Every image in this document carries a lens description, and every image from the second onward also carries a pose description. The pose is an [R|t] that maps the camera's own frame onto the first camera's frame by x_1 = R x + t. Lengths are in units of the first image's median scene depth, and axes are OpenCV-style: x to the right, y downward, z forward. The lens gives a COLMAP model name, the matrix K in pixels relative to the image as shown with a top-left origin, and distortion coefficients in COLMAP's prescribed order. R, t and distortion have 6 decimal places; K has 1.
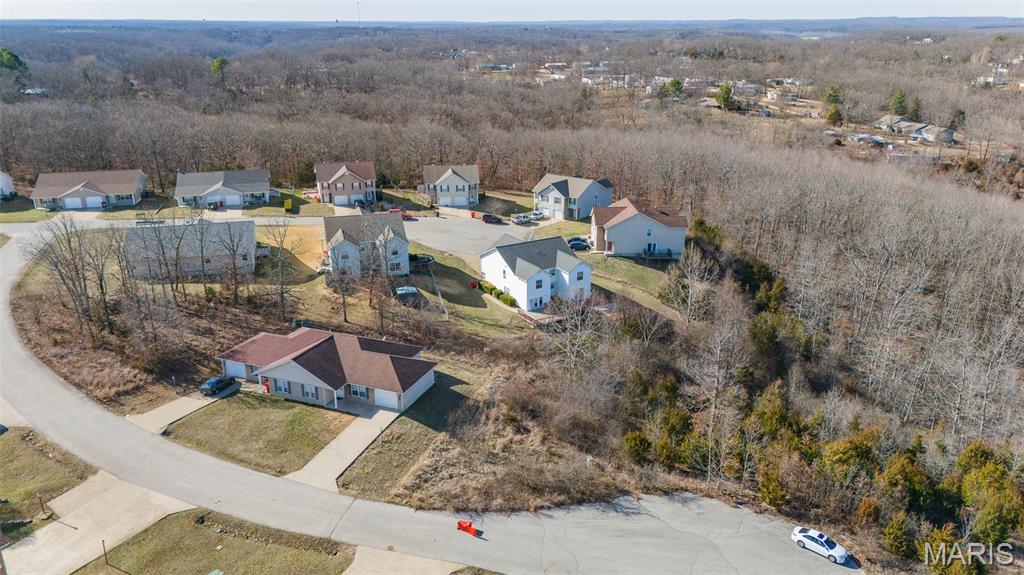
lens RADIAL K [[764.1, 0, 511.8], [0, 764.1, 270.6], [0, 0, 1]] dist [0.087003, -0.089454]
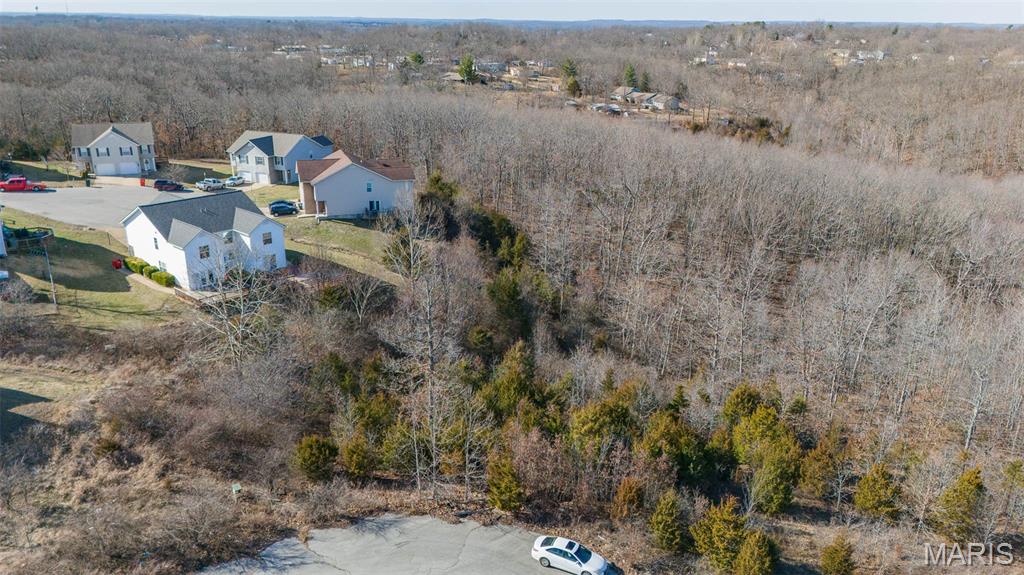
lens RADIAL K [[764.1, 0, 511.8], [0, 764.1, 270.6], [0, 0, 1]] dist [0.087003, -0.089454]
pose [[0.954373, -0.084325, 0.286465, 0.100881], [0.083874, 0.996380, 0.013867, 0.049169], [-0.286597, 0.010793, 0.957990, 0.207964]]
